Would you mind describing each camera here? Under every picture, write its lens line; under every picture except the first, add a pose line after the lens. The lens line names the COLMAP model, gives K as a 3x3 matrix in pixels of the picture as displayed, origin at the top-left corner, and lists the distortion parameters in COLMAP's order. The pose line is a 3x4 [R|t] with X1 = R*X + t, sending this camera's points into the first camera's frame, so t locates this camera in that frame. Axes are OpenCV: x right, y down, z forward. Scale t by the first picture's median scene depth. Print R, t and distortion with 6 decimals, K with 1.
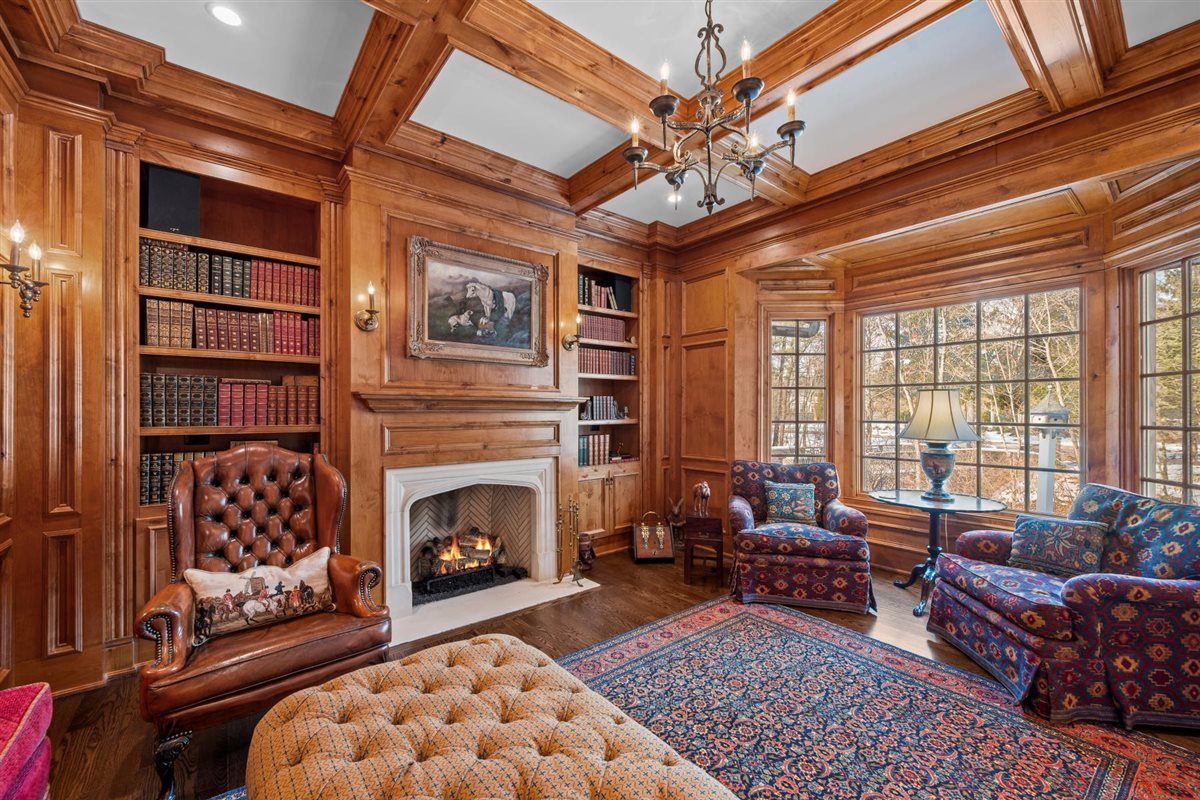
lens RADIAL K [[478.3, 0, 599.9], [0, 478.3, 408.2], [0, 0, 1]] dist [-0.000831, -0.000266]
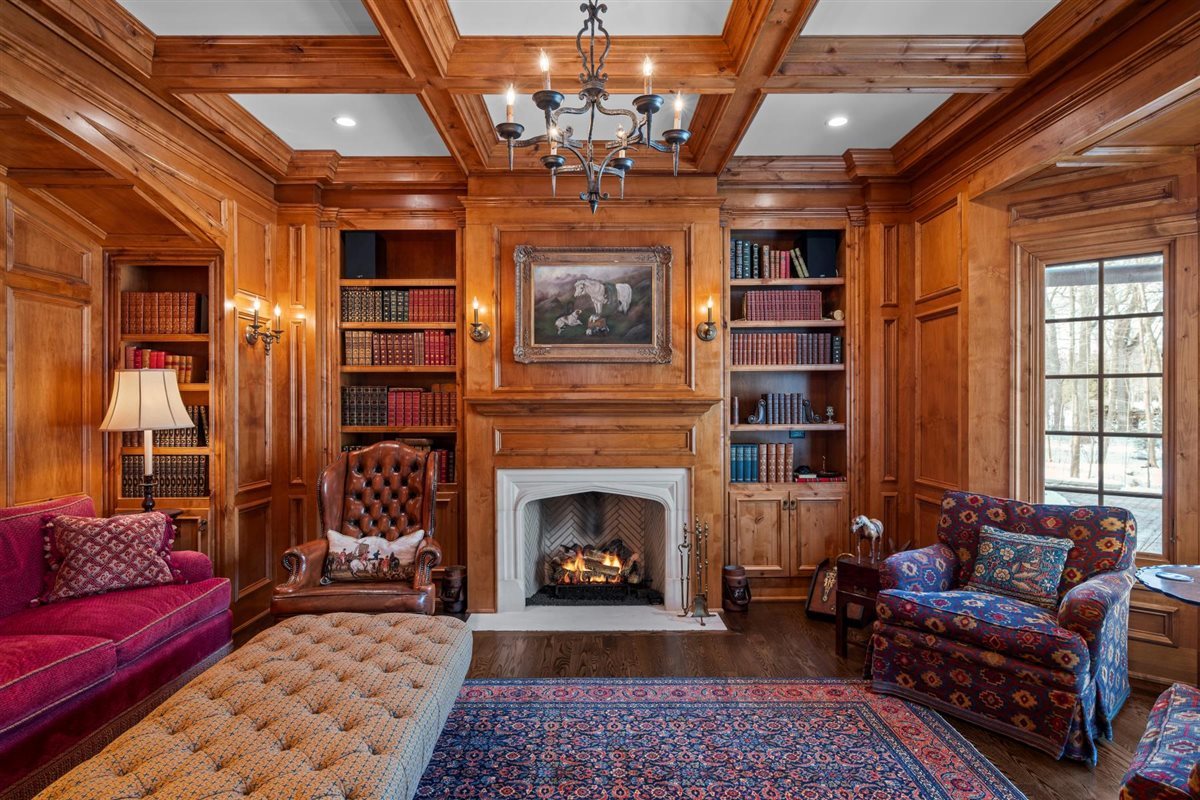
lens RADIAL K [[643.4, 0, 600.0], [0, 643.4, 400.0], [0, 0, 1]] dist [-0.000713, -0.000513]
pose [[0.785875, -0.004804, -0.618367, 0.572084], [0.005816, 0.999983, -0.000377, -0.022403], [0.618358, -0.003300, 0.785890, 0.011418]]
